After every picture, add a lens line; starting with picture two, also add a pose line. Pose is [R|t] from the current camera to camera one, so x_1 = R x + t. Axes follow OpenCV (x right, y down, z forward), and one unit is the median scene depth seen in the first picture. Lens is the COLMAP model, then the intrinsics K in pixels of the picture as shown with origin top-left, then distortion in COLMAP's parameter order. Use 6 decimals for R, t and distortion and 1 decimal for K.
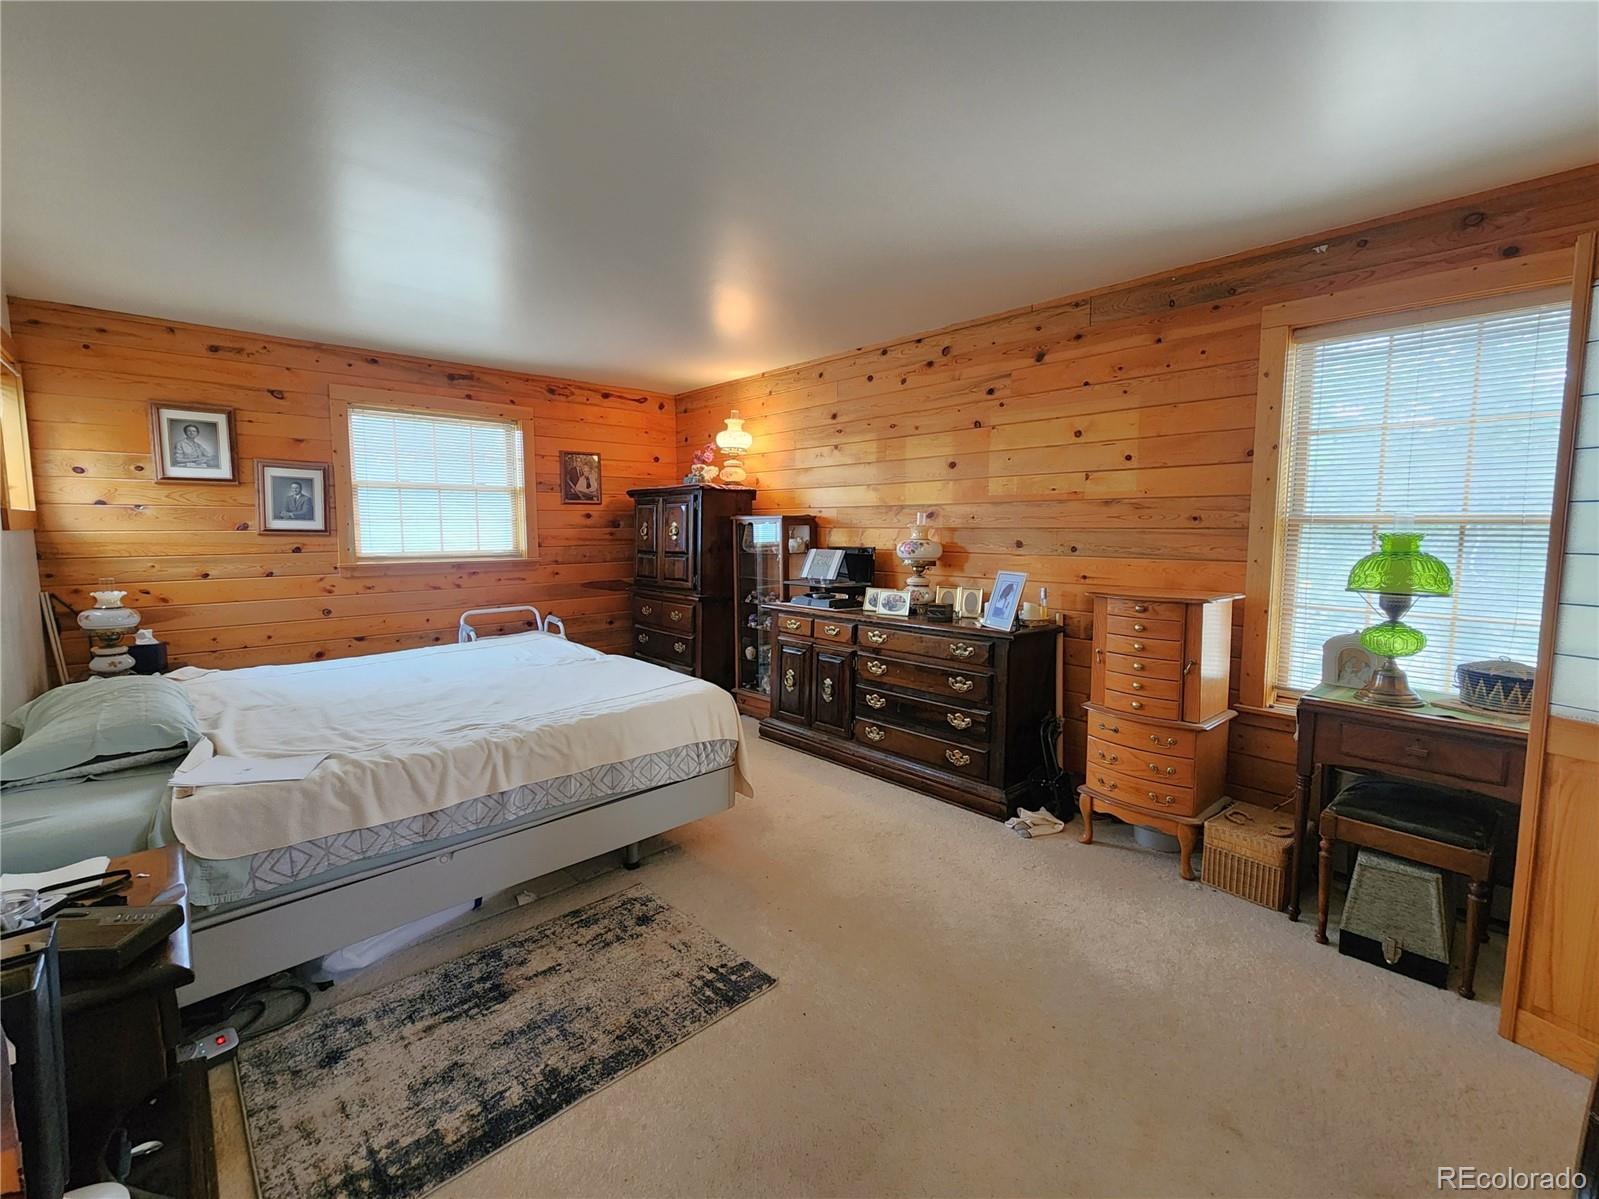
lens RADIAL K [[693.0, 0, 798.8], [0, 693.0, 592.4], [0, 0, 1]] dist [0.005374, -0.001189]
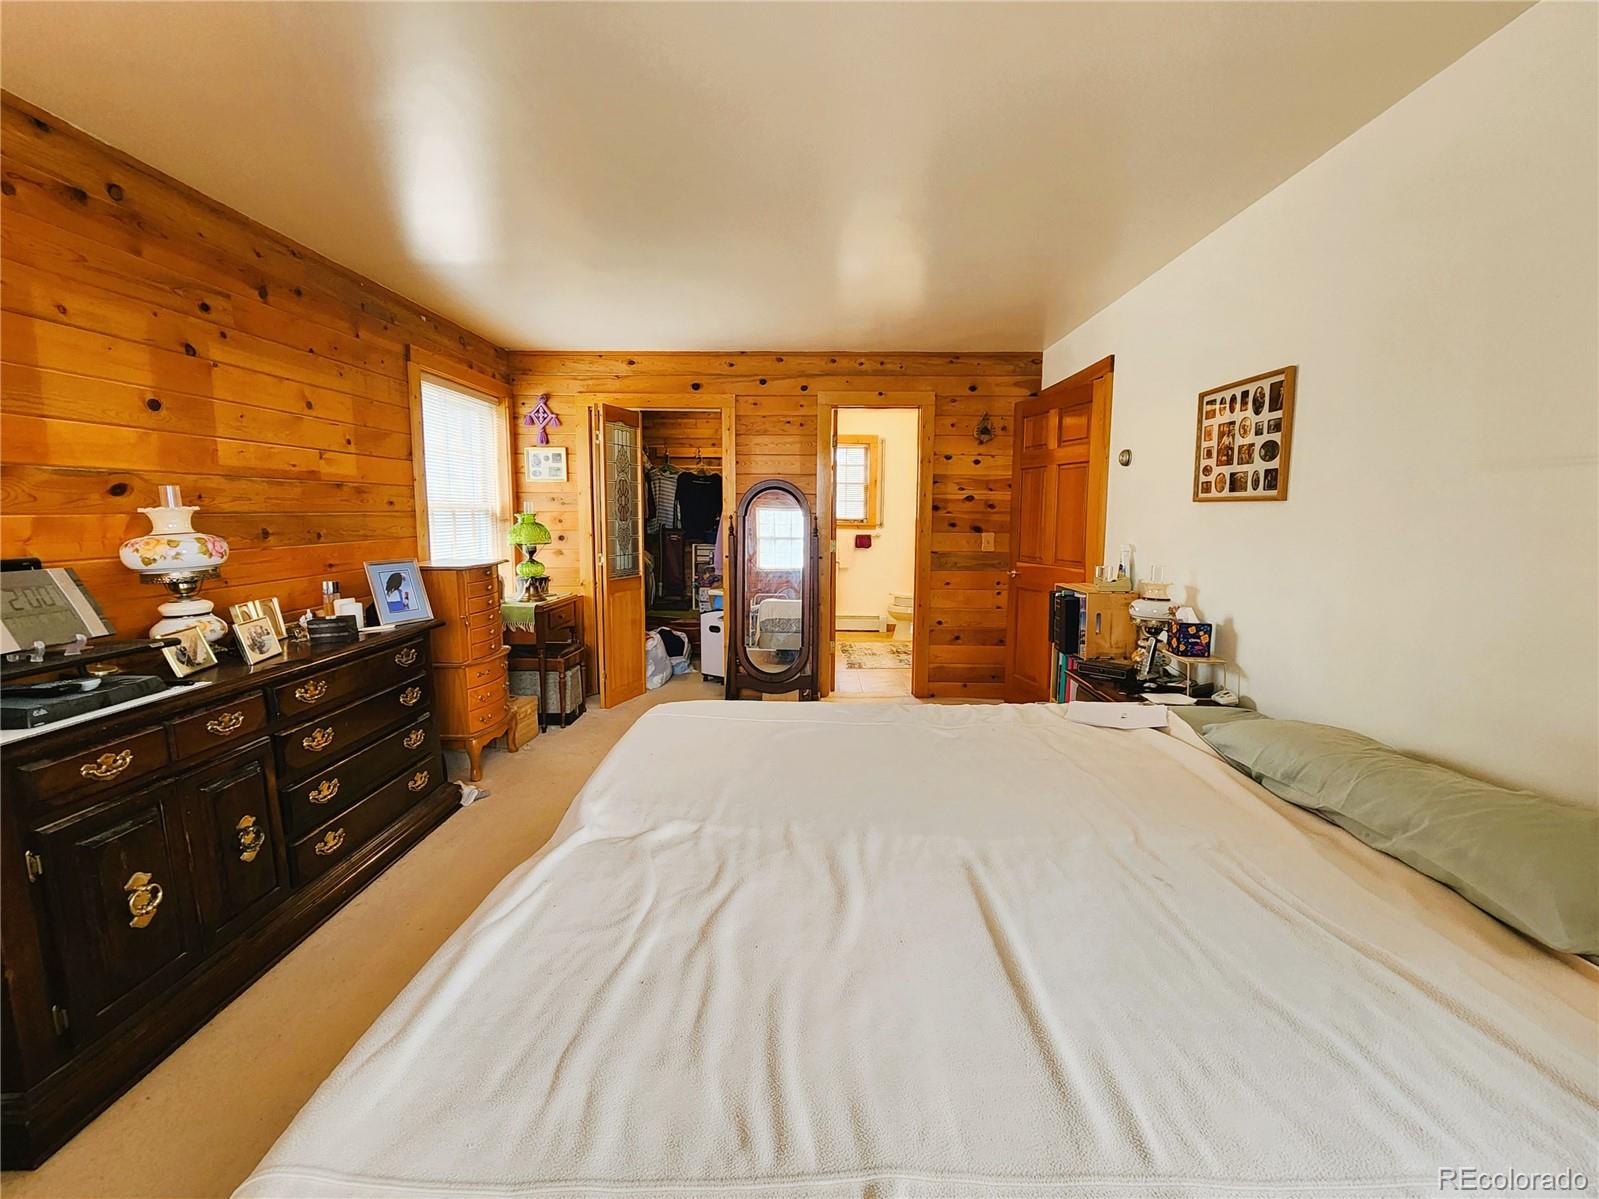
lens RADIAL K [[667.0, 0, 801.8], [0, 667.0, 594.6], [0, 0, 1]] dist [0.002415, -0.001523]
pose [[-0.710515, -0.090857, 0.697792, -0.643443], [0.064061, 0.979160, 0.192721, -0.112910], [-0.700760, 0.181632, -0.689888, 1.162924]]
